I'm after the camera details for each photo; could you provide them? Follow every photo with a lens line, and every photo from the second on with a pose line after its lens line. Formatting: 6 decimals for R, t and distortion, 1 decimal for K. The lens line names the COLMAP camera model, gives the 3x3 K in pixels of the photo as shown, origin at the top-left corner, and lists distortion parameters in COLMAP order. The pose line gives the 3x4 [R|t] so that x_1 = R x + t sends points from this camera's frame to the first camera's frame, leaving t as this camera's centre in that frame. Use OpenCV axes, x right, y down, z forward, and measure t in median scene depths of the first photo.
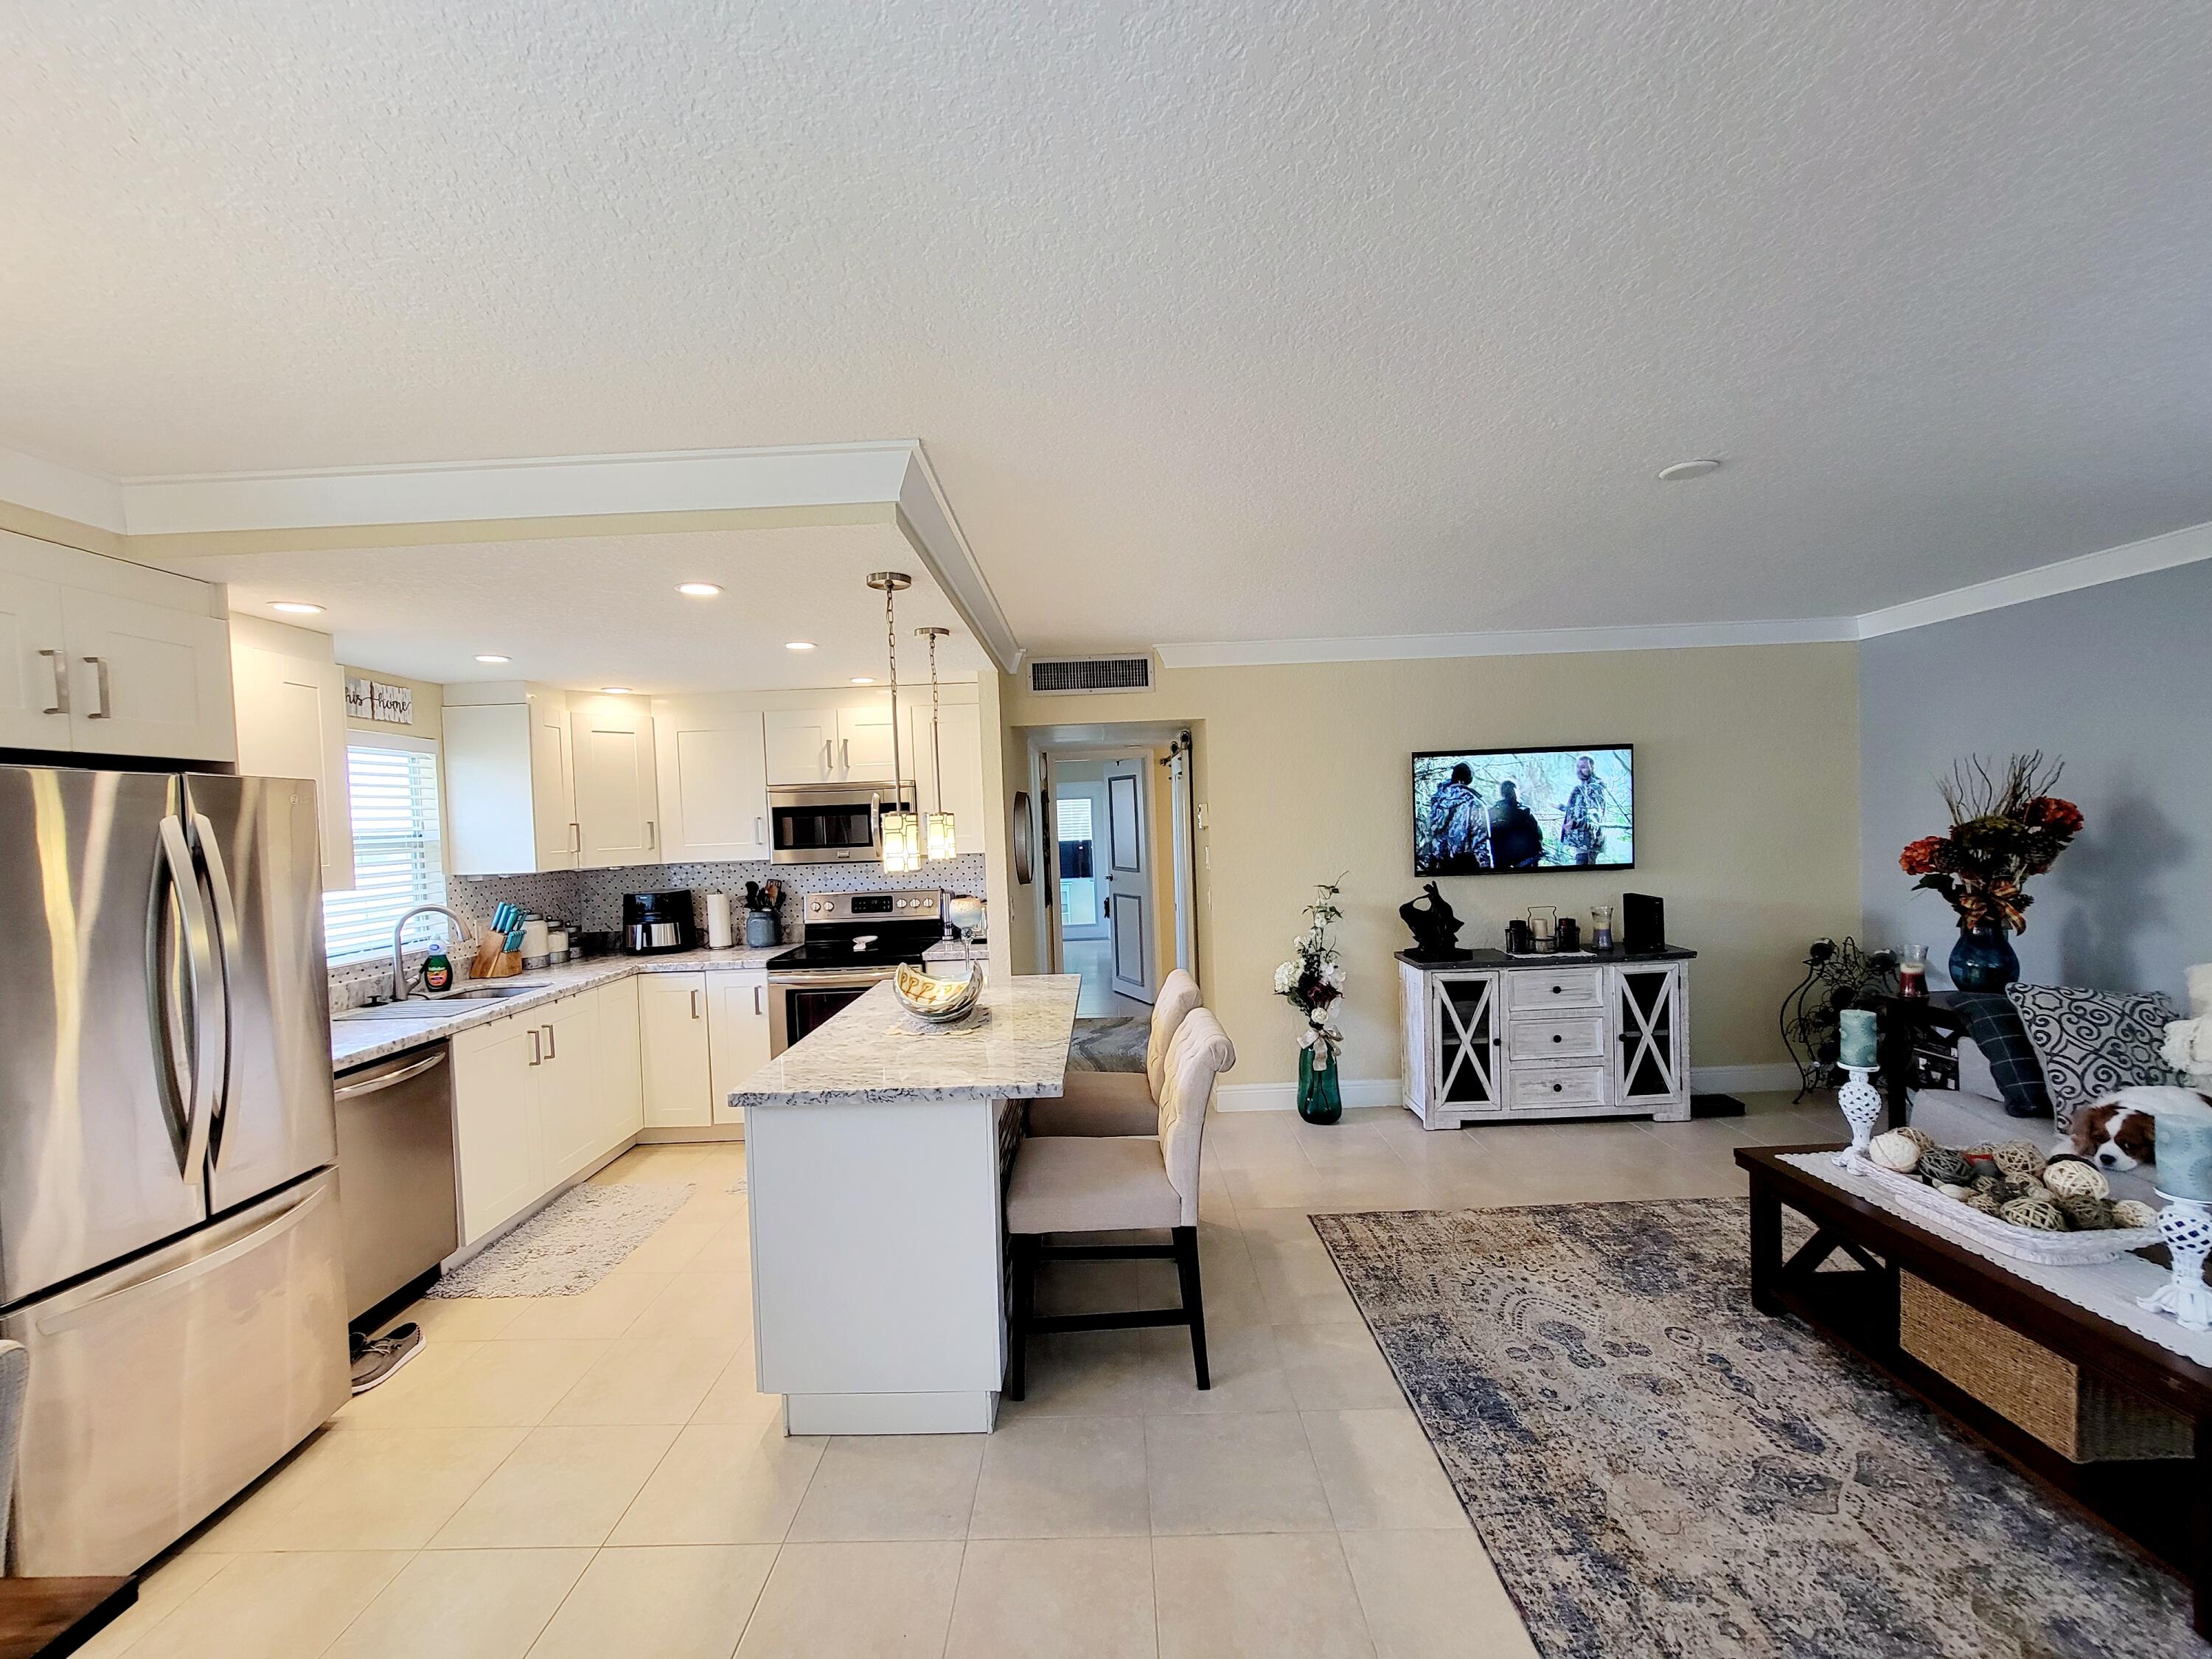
lens RADIAL K [[901.6, 0, 1095.6], [0, 901.6, 848.6], [0, 0, 1]] dist [-0.003420, 0.000070]
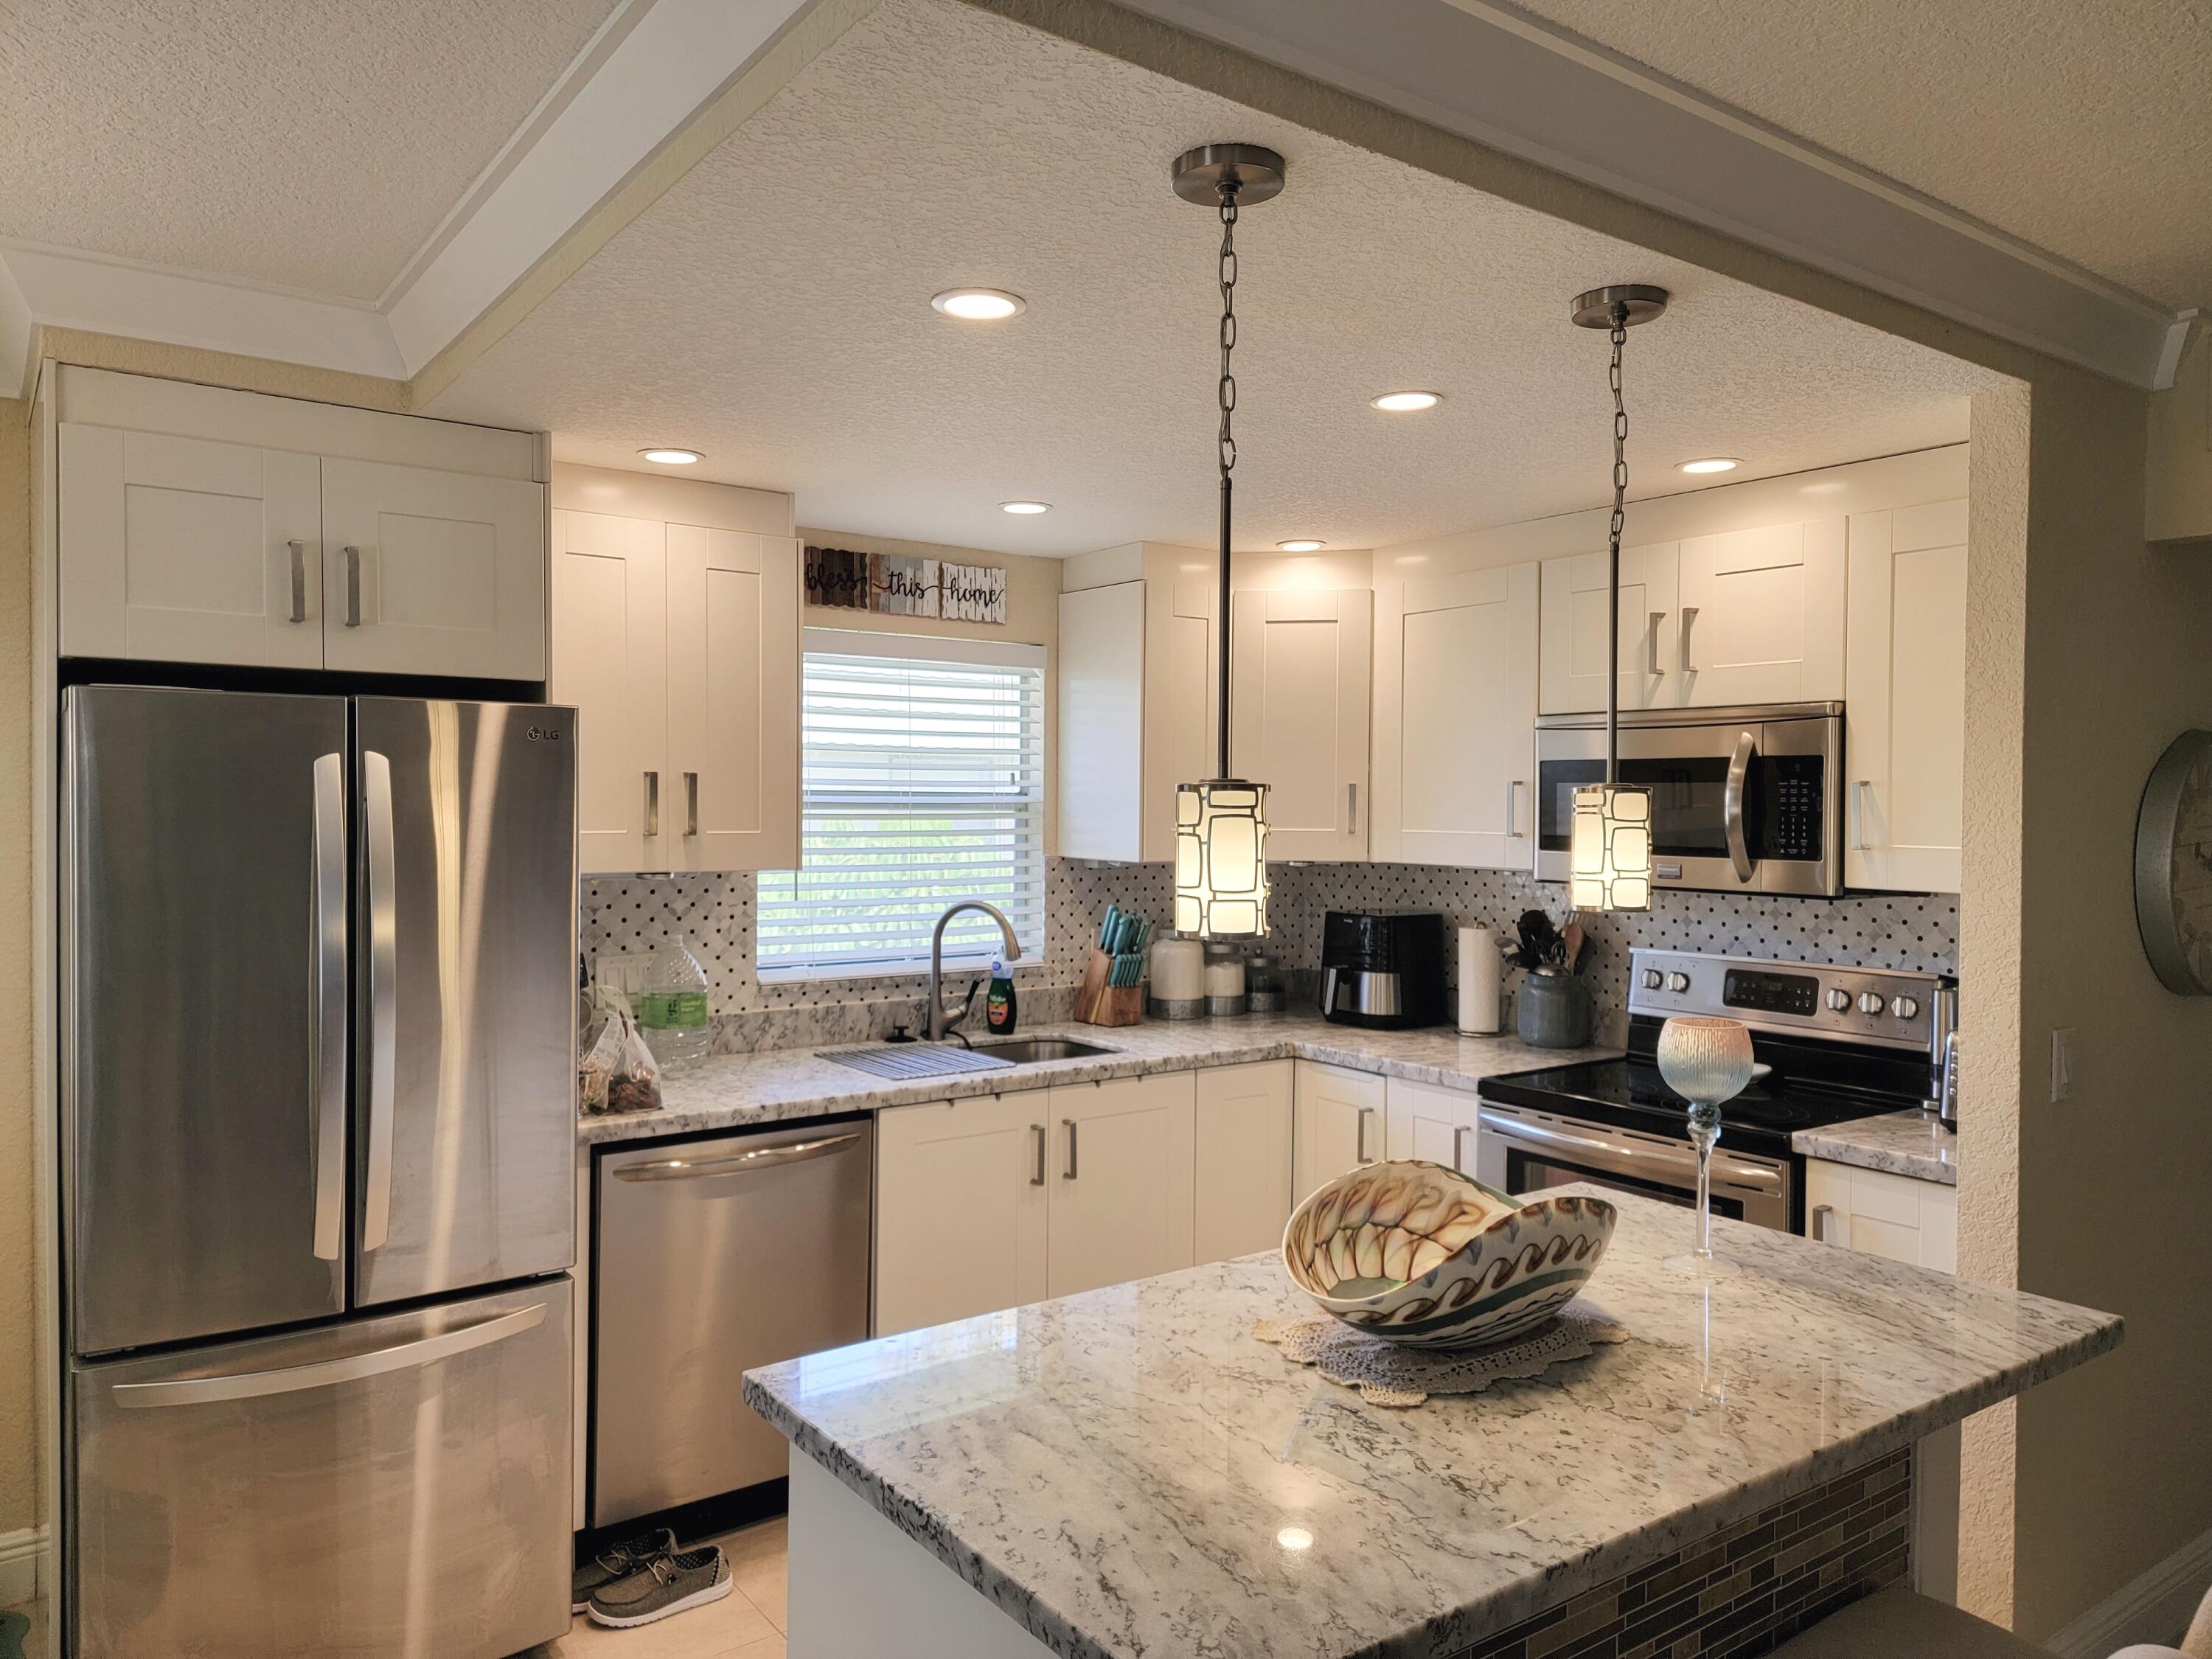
lens RADIAL K [[1536.7, 0, 1106.0], [0, 1536.7, 829.5], [0, 0, 1]] dist [0.077707, -0.073061]
pose [[0.598081, 0.056037, -0.799474, 0.219084], [-0.054627, 0.998083, 0.029092, -0.027784], [0.799572, 0.026273, 0.599996, 0.439500]]
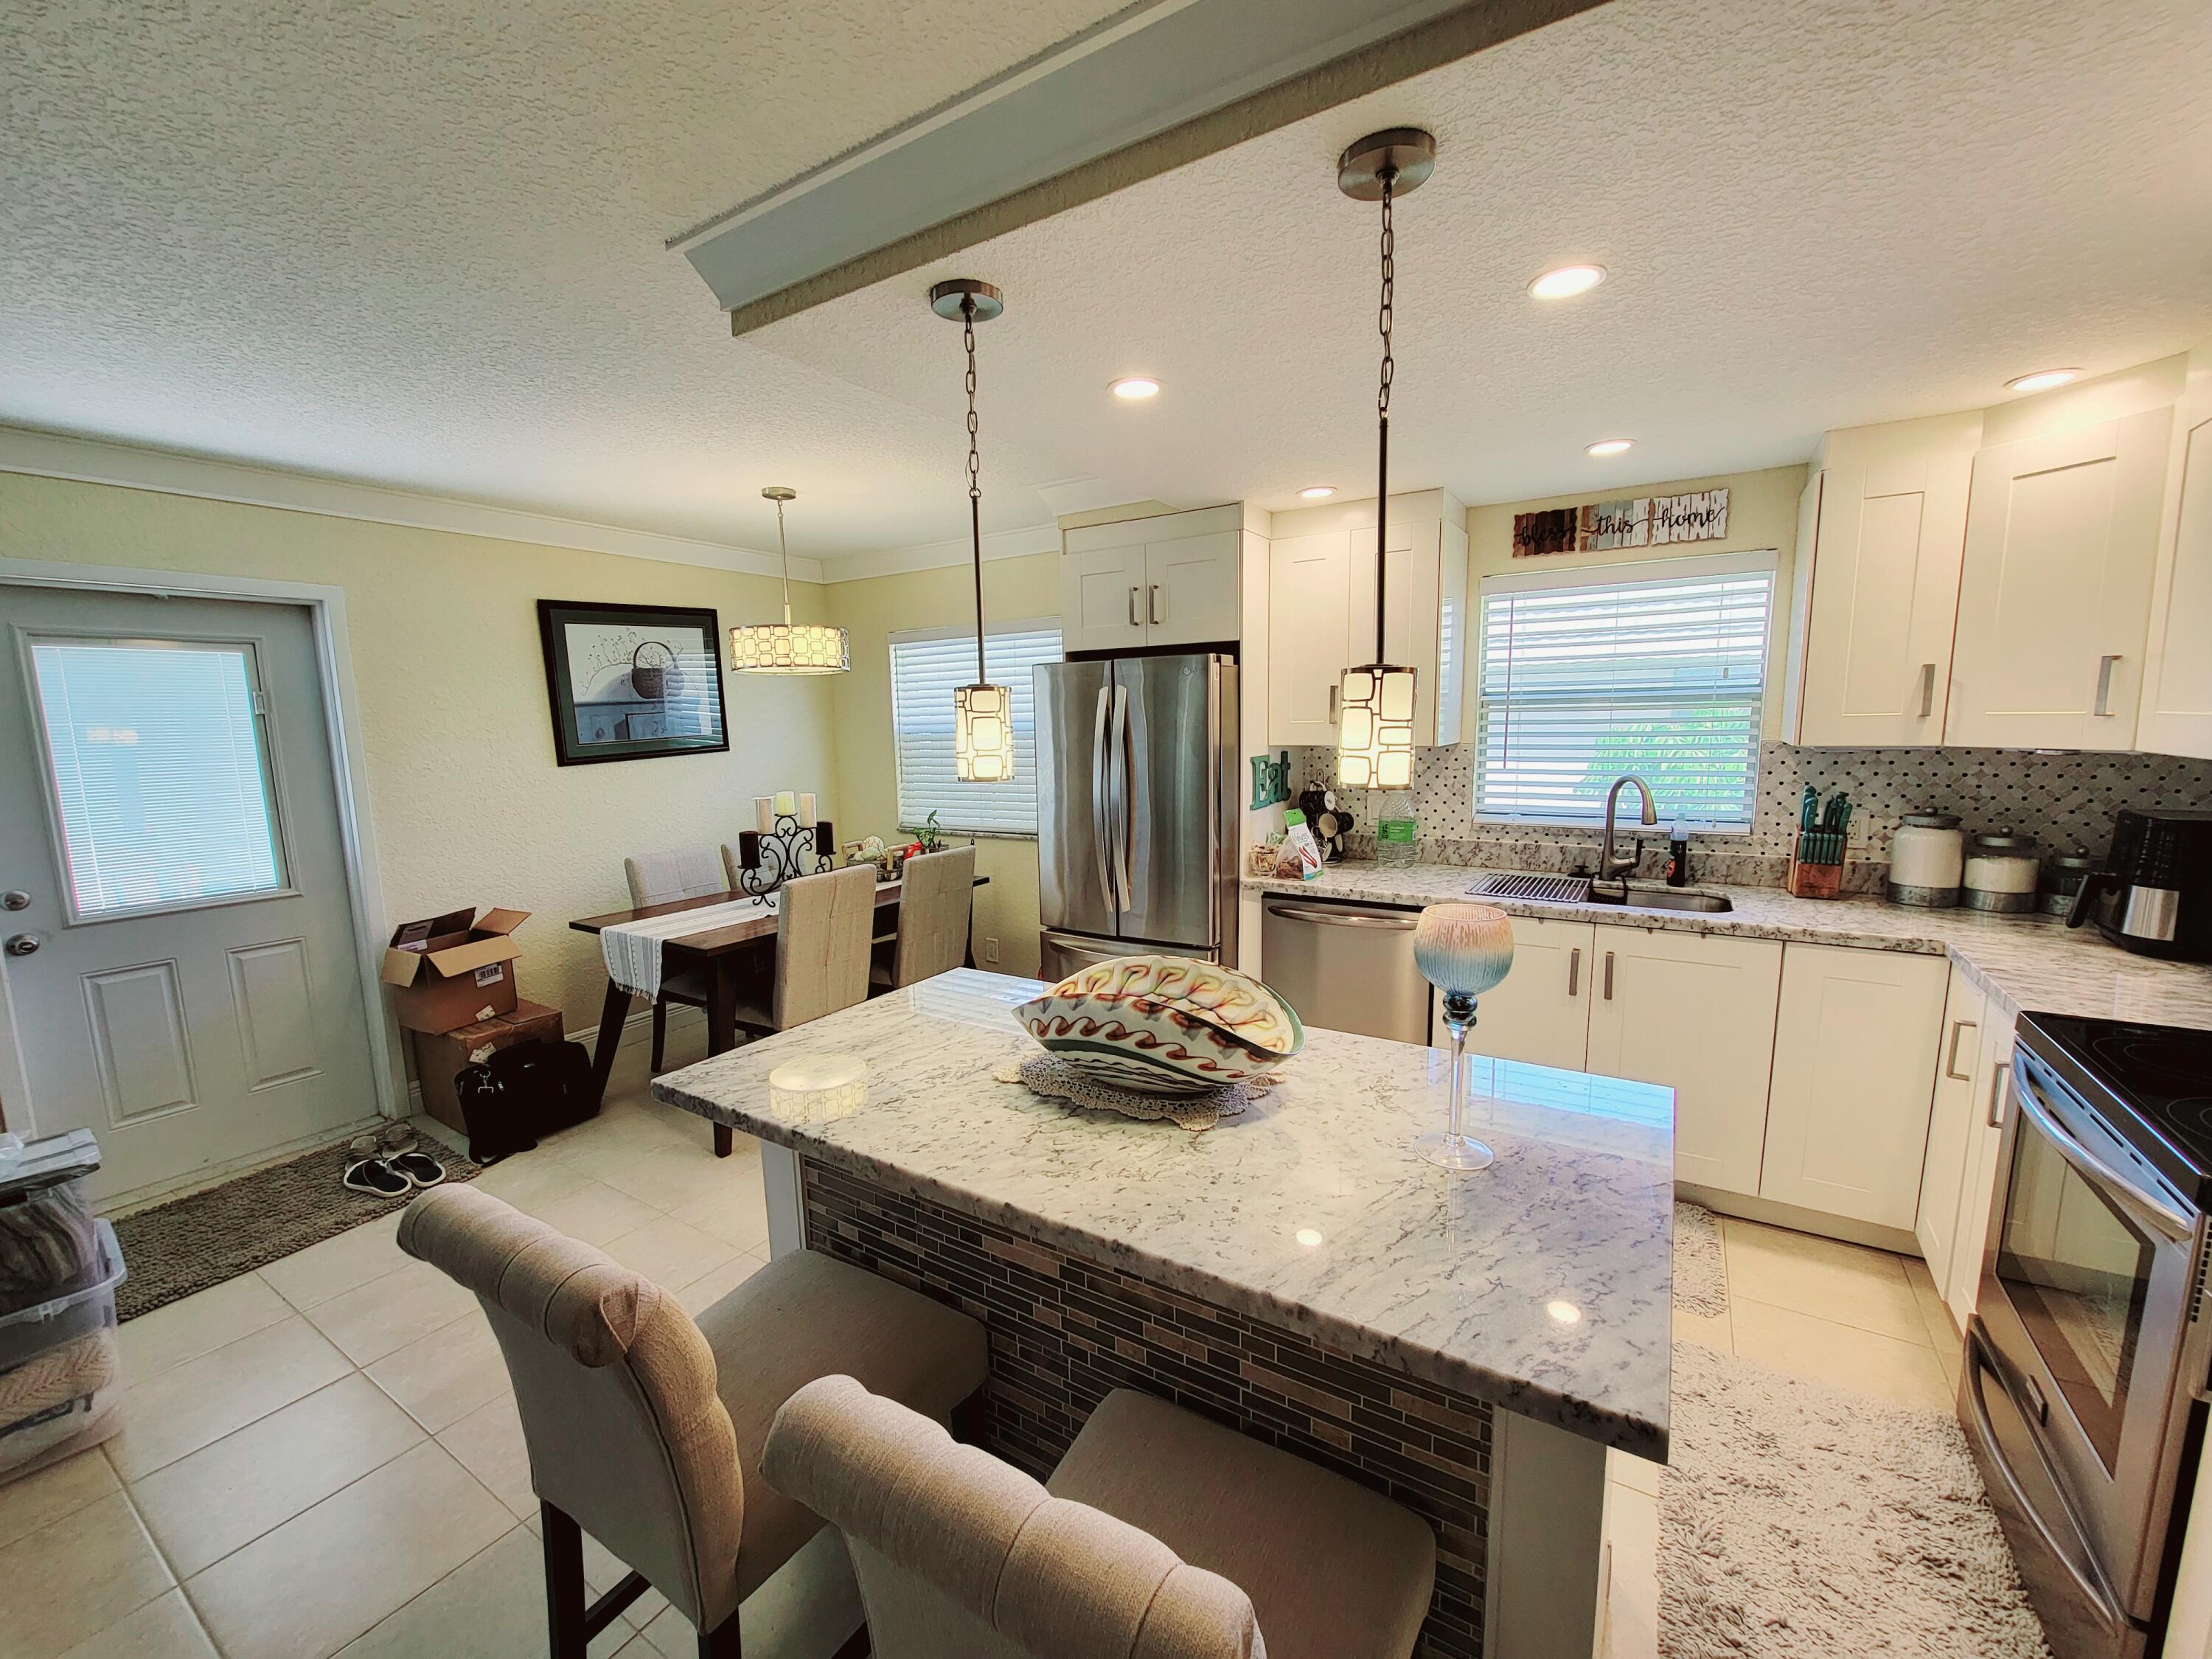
lens RADIAL K [[901.6, 0, 1095.6], [0, 901.6, 848.6], [0, 0, 1]] dist [-0.003420, 0.000070]
pose [[-0.529290, 0.170998, -0.831030, 0.226567], [0.013923, 0.981098, 0.193009, -0.038610], [0.848327, 0.090587, -0.521667, 1.099300]]
